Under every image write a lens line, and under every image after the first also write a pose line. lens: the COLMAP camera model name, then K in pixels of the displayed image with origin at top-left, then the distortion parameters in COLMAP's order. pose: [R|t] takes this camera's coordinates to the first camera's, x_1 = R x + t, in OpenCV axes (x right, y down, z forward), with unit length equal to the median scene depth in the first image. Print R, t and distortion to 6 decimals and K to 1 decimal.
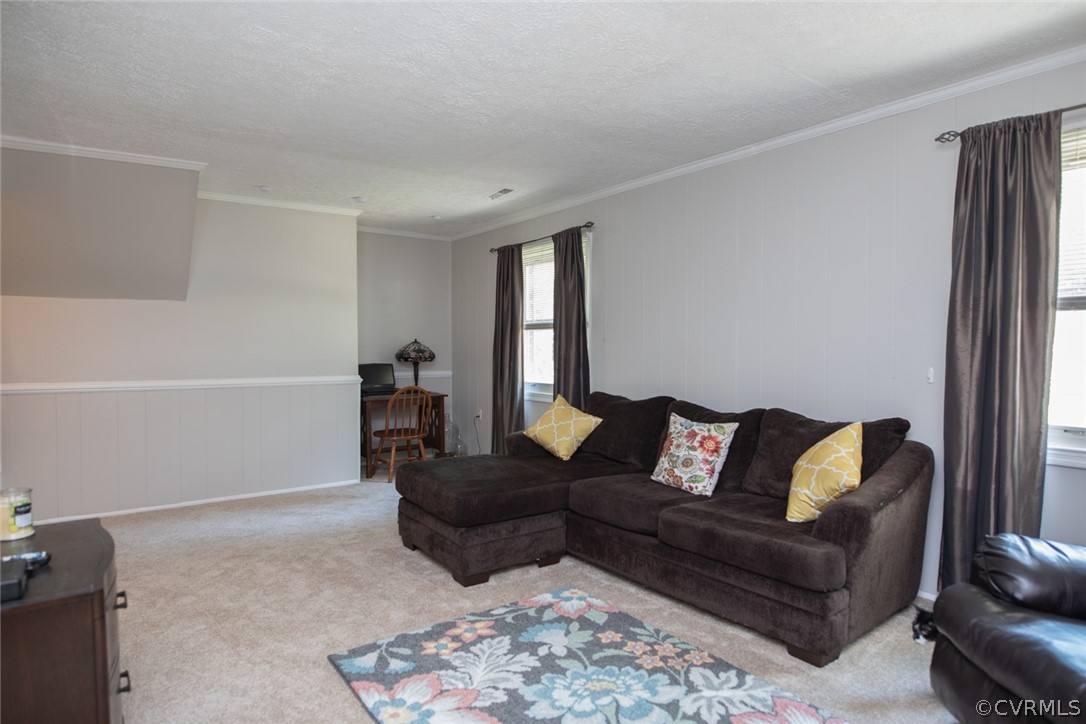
lens RADIAL K [[625.1, 0, 543.0], [0, 625.1, 362.0], [0, 0, 1]] dist [-0.025989, 0.003518]
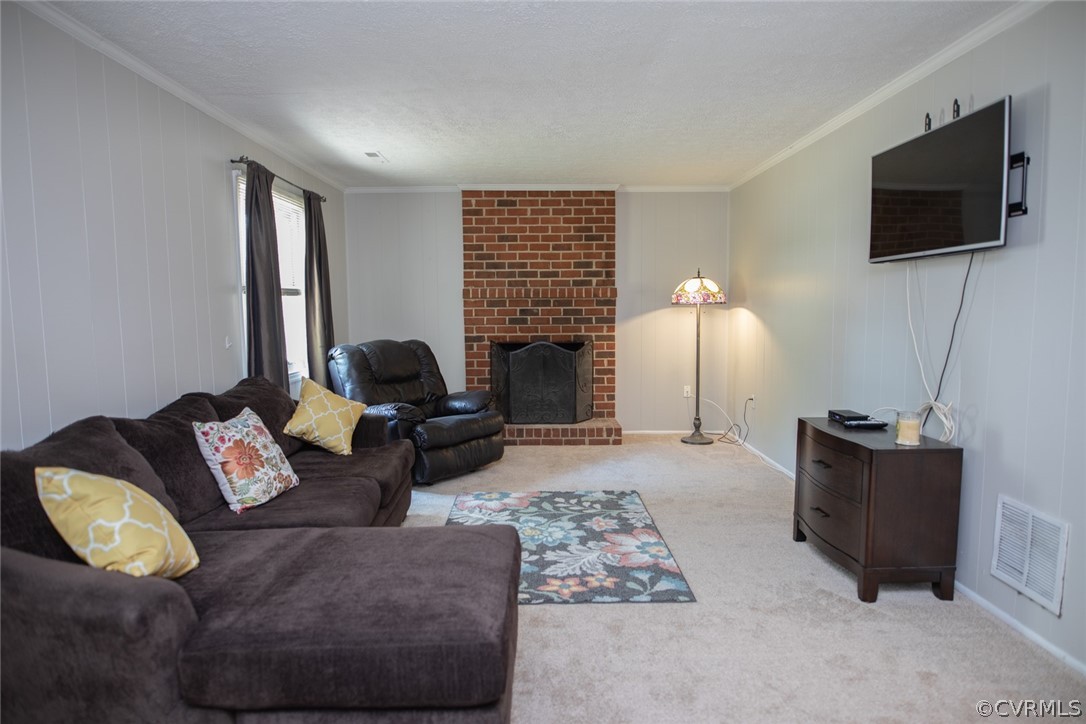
lens RADIAL K [[625.1, 0, 543.0], [0, 625.1, 362.0], [0, 0, 1]] dist [-0.025989, 0.003518]
pose [[-0.817797, -0.044078, 0.573817, -0.764030], [0.024905, 0.993418, 0.111805, -0.077987], [-0.574968, 0.105724, -0.811316, 2.074095]]
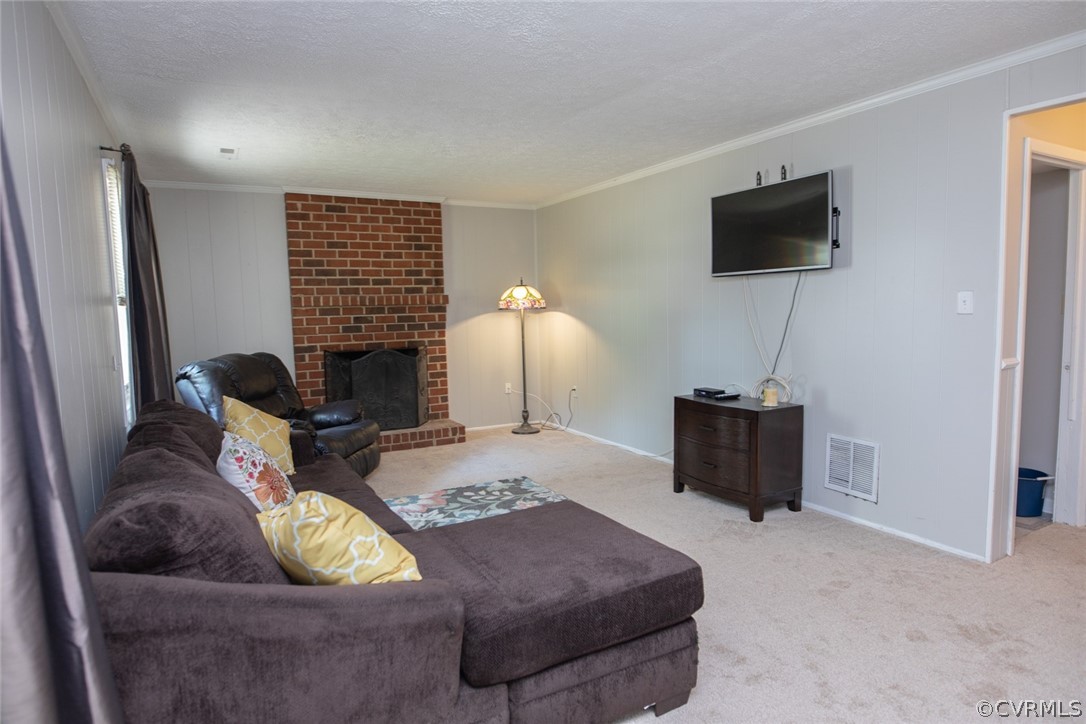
lens RADIAL K [[625.1, 0, 543.0], [0, 625.1, 362.0], [0, 0, 1]] dist [-0.025989, 0.003518]
pose [[-0.992281, 0.012117, 0.123416, -0.275612], [0.026723, 0.992726, 0.117389, -0.104152], [-0.121096, 0.119781, -0.985387, 2.439159]]
